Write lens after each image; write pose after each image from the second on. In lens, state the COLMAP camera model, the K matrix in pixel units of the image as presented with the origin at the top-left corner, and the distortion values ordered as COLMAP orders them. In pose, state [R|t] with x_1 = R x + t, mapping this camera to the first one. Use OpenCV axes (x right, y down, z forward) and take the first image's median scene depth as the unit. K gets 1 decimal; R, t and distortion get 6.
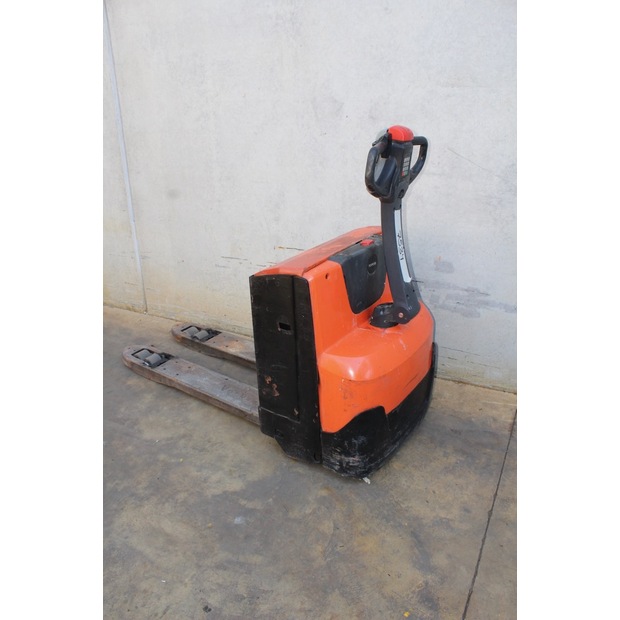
lens RADIAL K [[508.7, 0, 312.2], [0, 508.7, 314.7], [0, 0, 1]] dist [-0.164894, 0.130343]
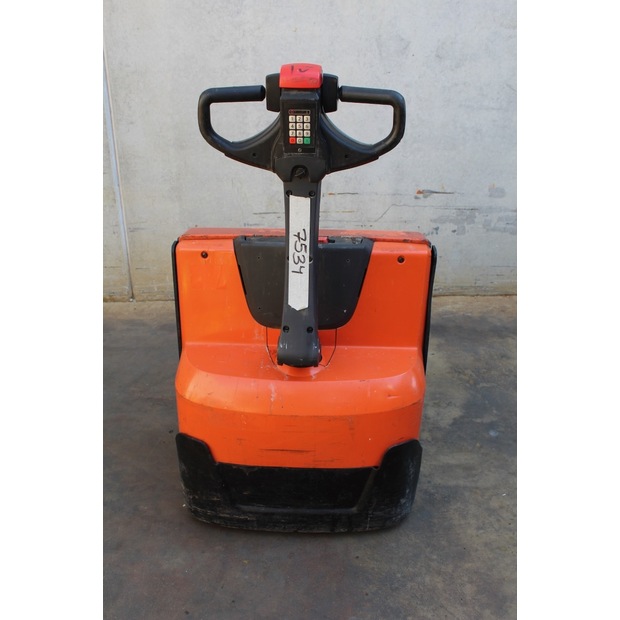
lens RADIAL K [[572.2, 0, 314.0], [0, 572.2, 312.3], [0, 0, 1]] dist [-0.084917, 0.000000]
pose [[0.866788, -0.191474, 0.460453, -0.754369], [0.179338, 0.981262, 0.070449, 0.005587], [-0.465314, 0.021513, 0.884884, 0.079093]]
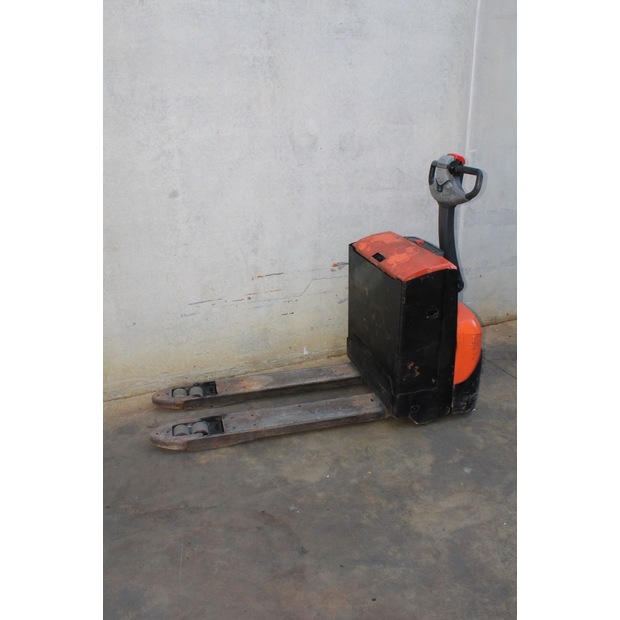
lens RADIAL K [[508.7, 0, 310.1], [0, 508.7, 313.7], [0, 0, 1]] dist [-0.164894, 0.130343]
pose [[0.652694, -0.266024, 0.709381, -0.896154], [0.307850, 0.948668, 0.072509, -0.125115], [-0.692256, 0.171056, 0.701085, 0.260735]]
